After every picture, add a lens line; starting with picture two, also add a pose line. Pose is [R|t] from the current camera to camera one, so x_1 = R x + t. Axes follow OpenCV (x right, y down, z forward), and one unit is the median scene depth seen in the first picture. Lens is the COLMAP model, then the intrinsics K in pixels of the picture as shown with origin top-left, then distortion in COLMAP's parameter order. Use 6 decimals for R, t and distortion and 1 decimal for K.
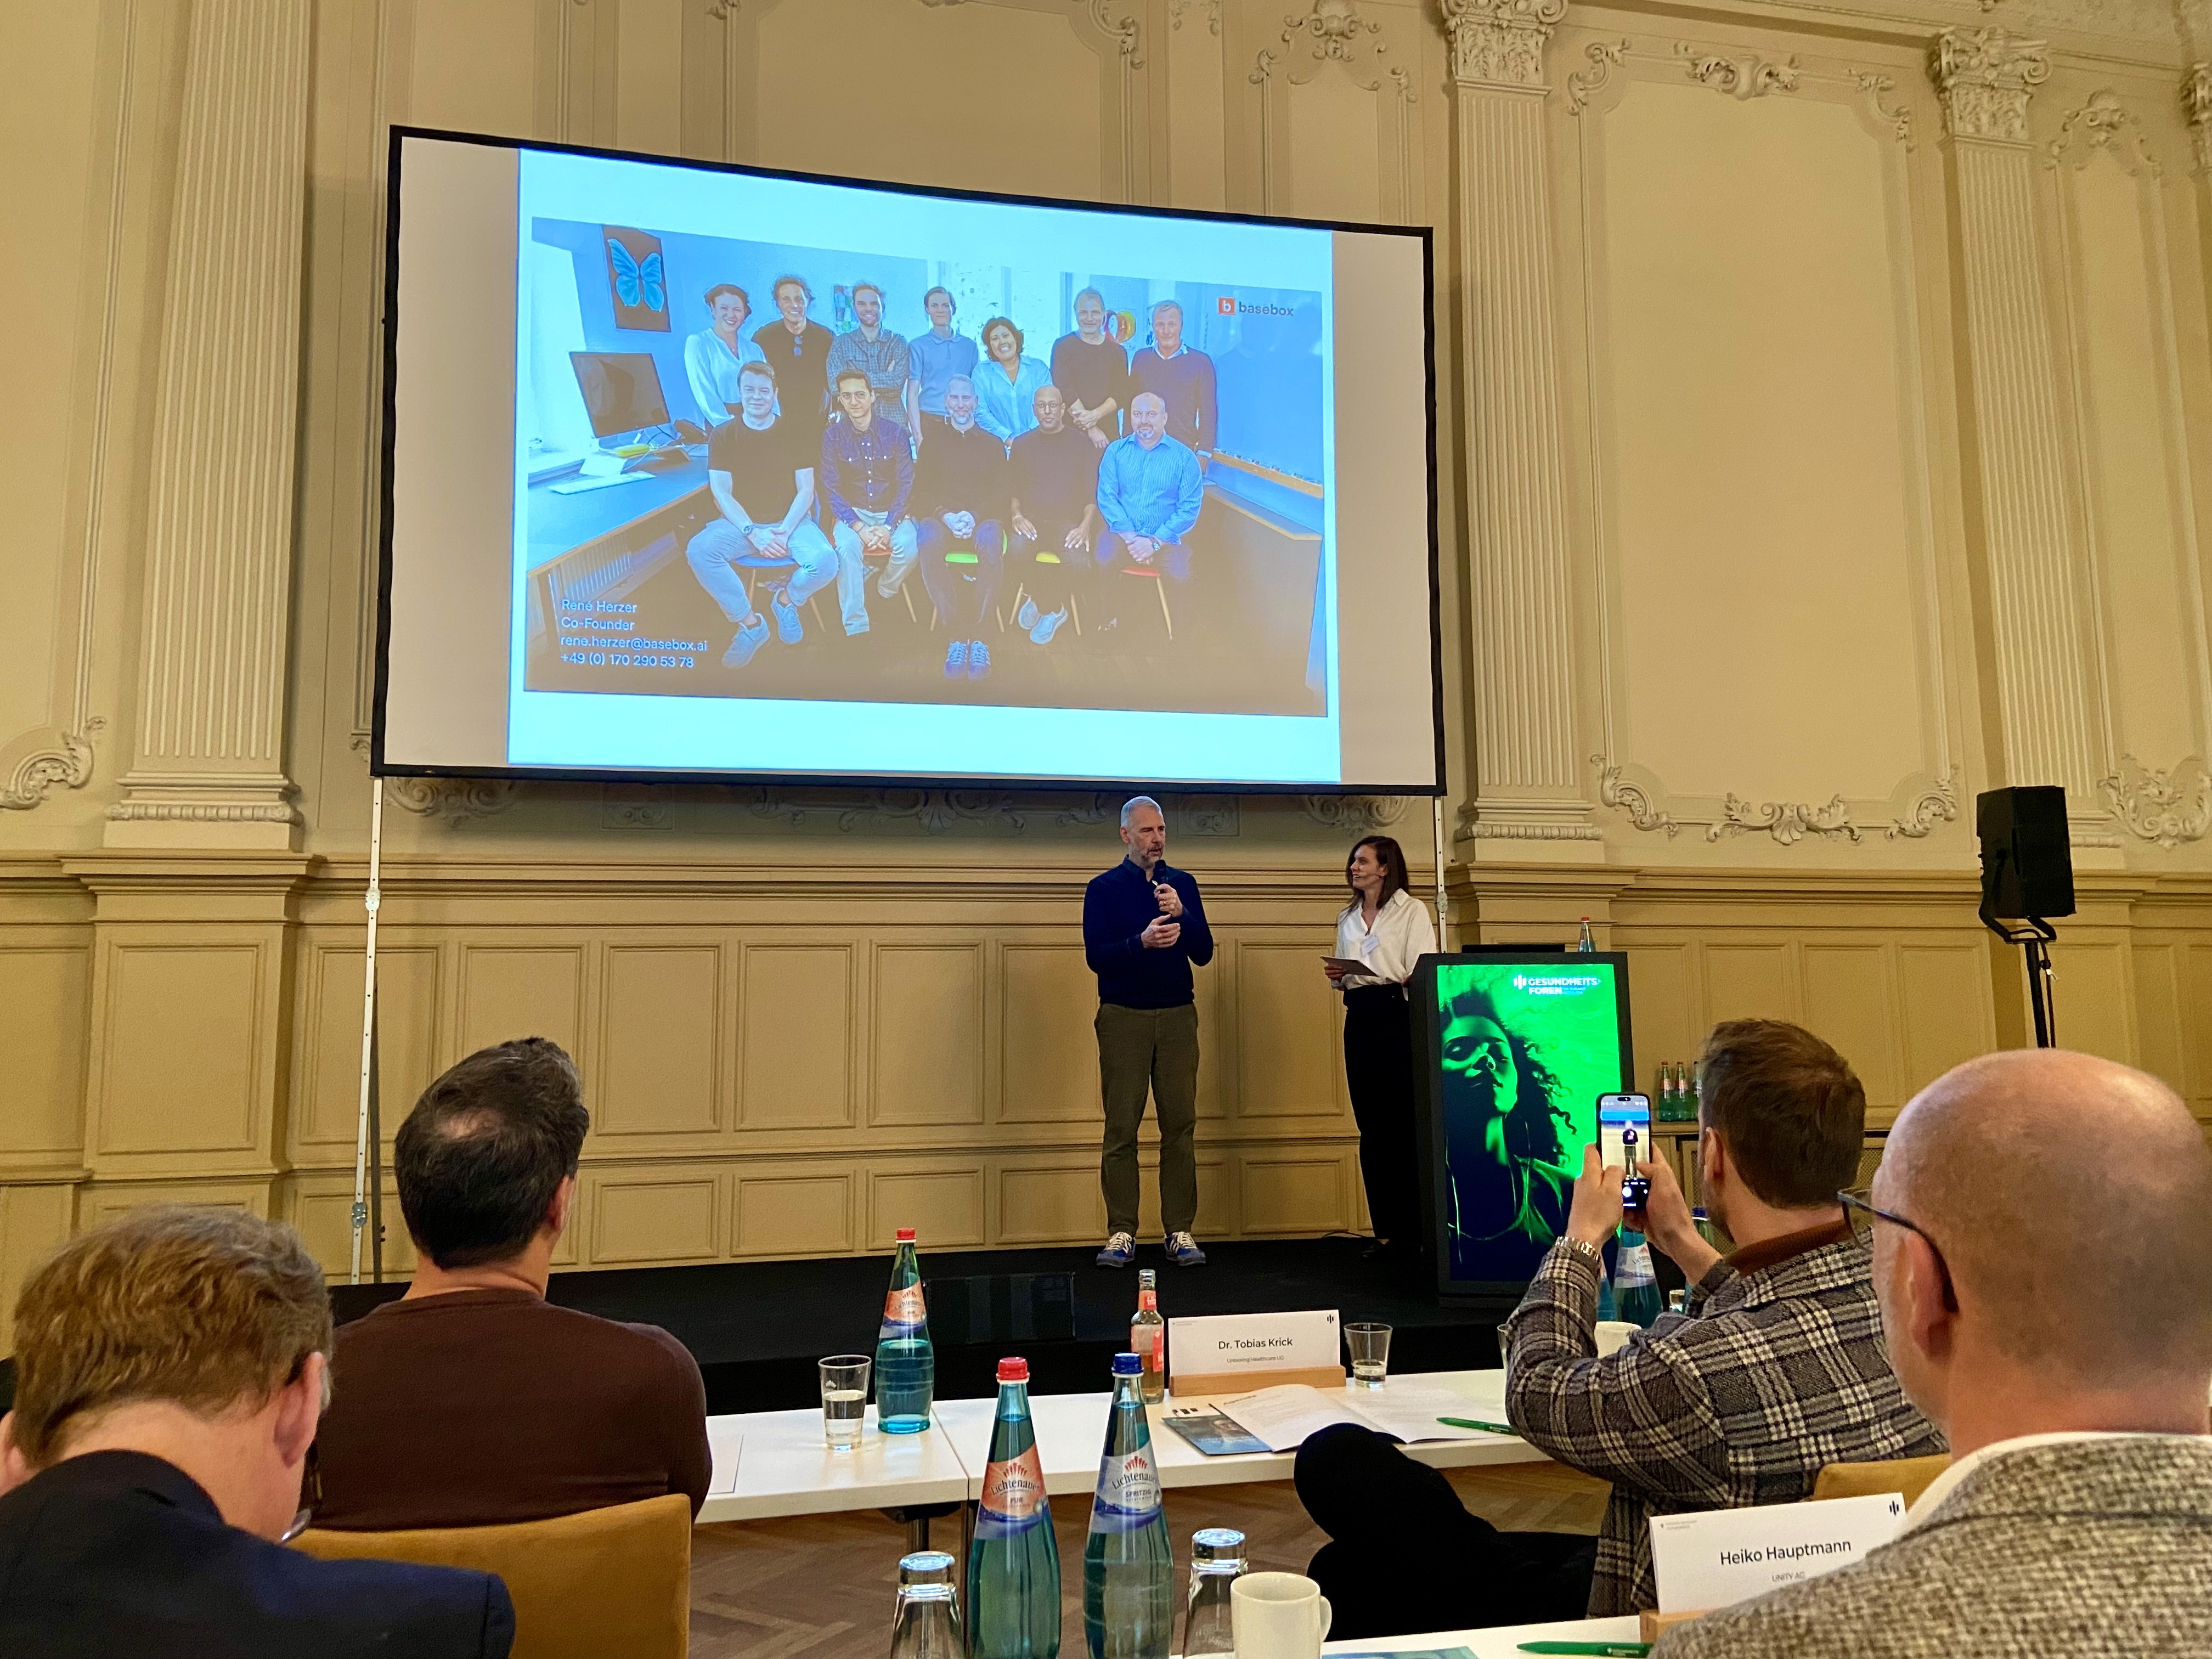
lens RADIAL K [[1672.7, 0, 1099.4], [0, 1672.7, 801.7], [0, 0, 1]] dist [0.138278, -0.185473]
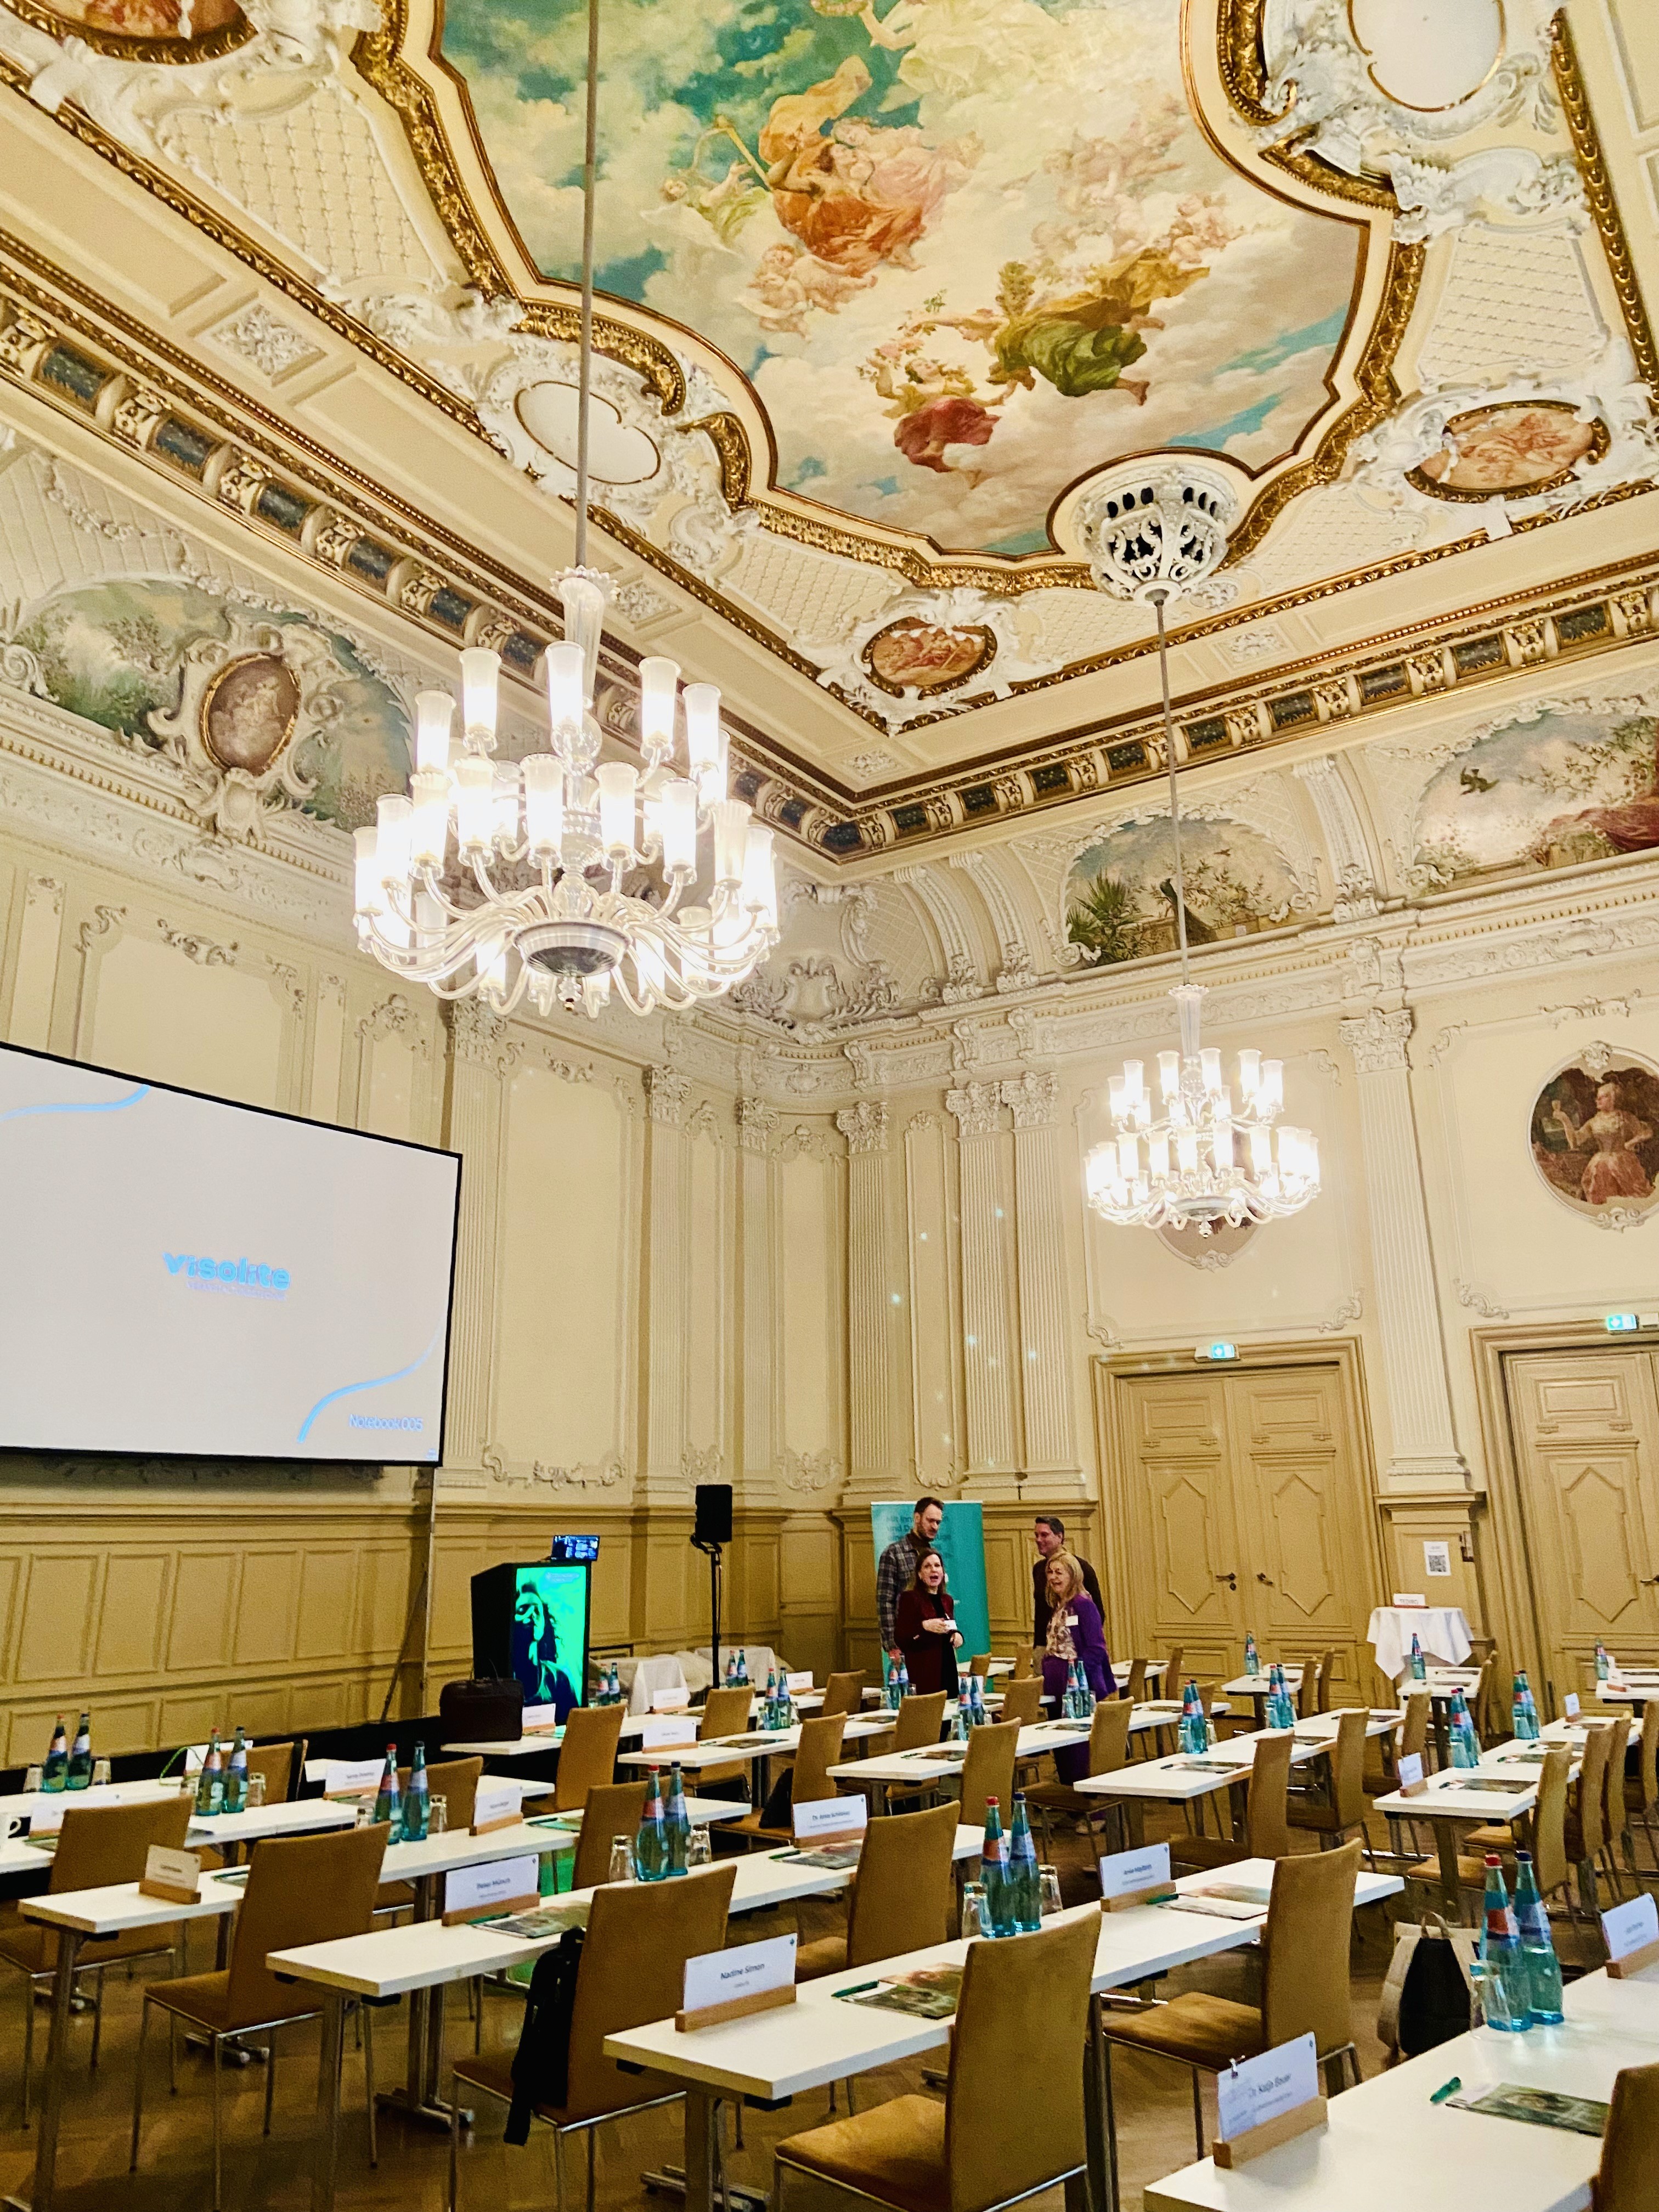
lens RADIAL K [[1665.4, 0, 836.5], [0, 1665.4, 1064.9], [0, 0, 1]] dist [0.136568, -0.179425]
pose [[0.713649, 0.195006, 0.672813, -0.839072], [-0.079918, 0.976865, -0.198364, -0.104597], [-0.695930, 0.087792, 0.712723, -0.672930]]
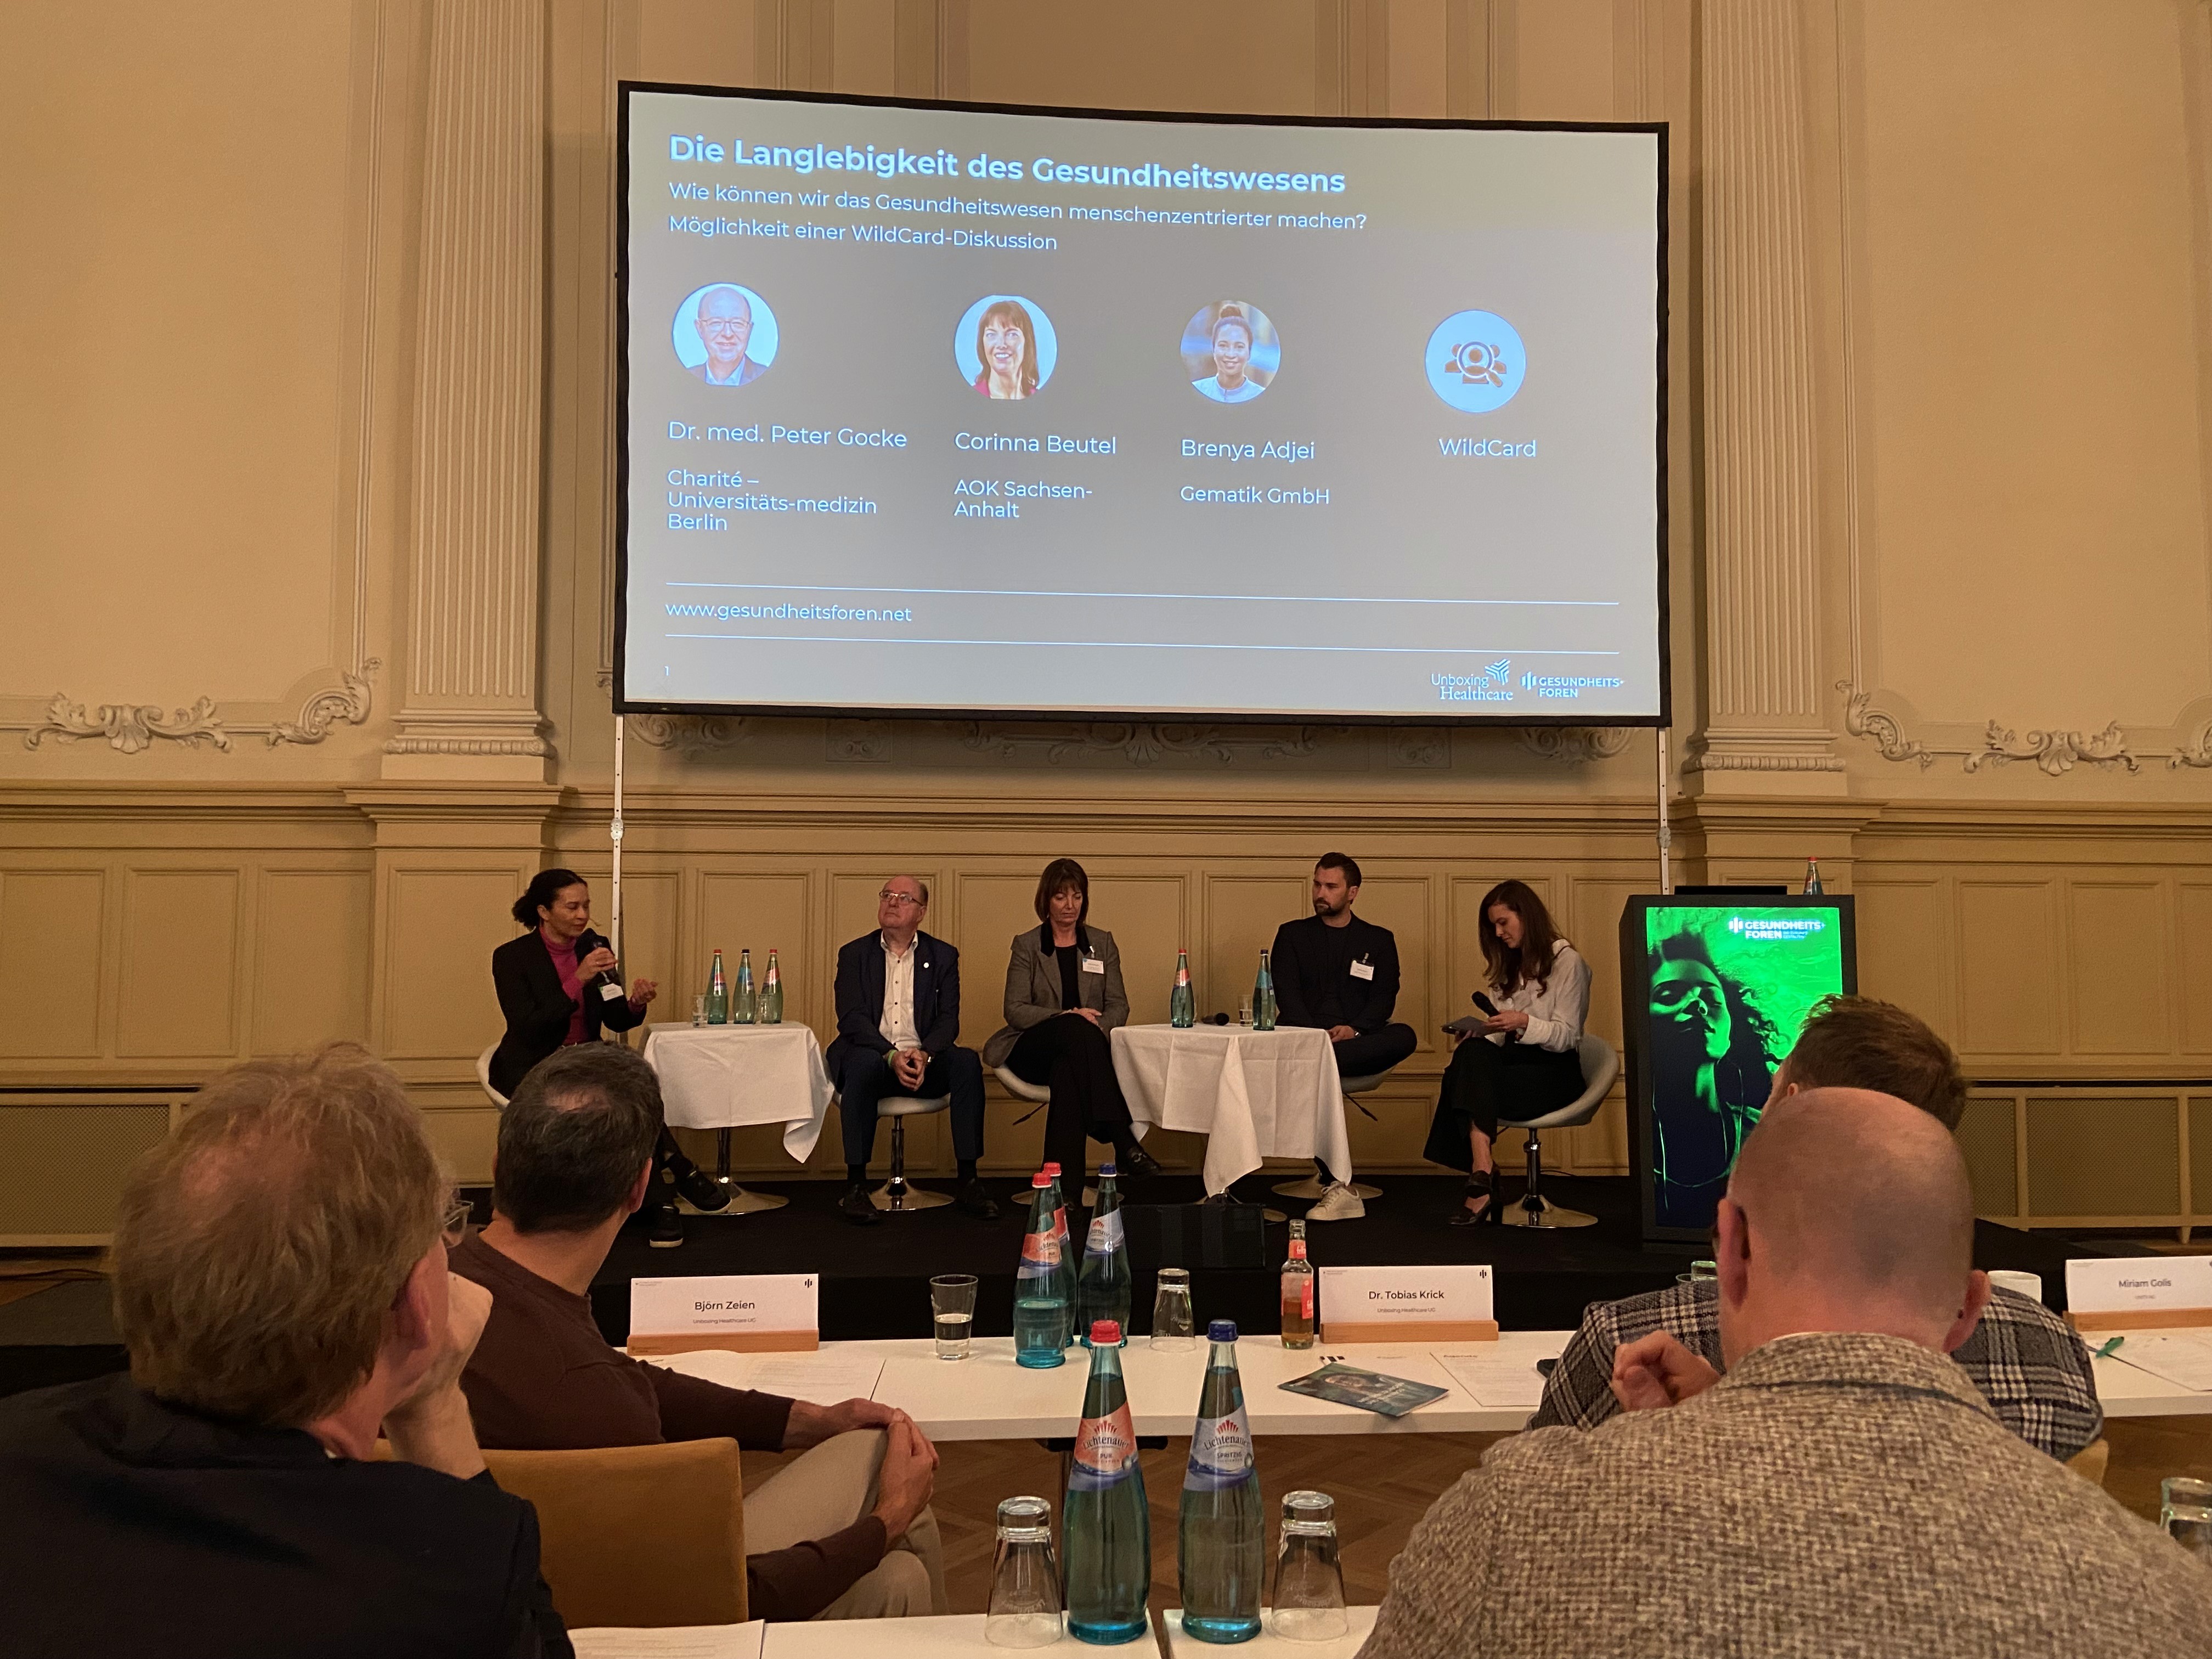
lens RADIAL K [[1671.1, 0, 1104.0], [0, 1671.1, 811.5], [0, 0, 1]] dist [0.136504, -0.178584]
pose [[0.990435, 0.004312, -0.137916, 0.019703], [0.003252, 0.998504, 0.054578, -0.009391], [0.137945, -0.054504, 0.988939, -0.003217]]
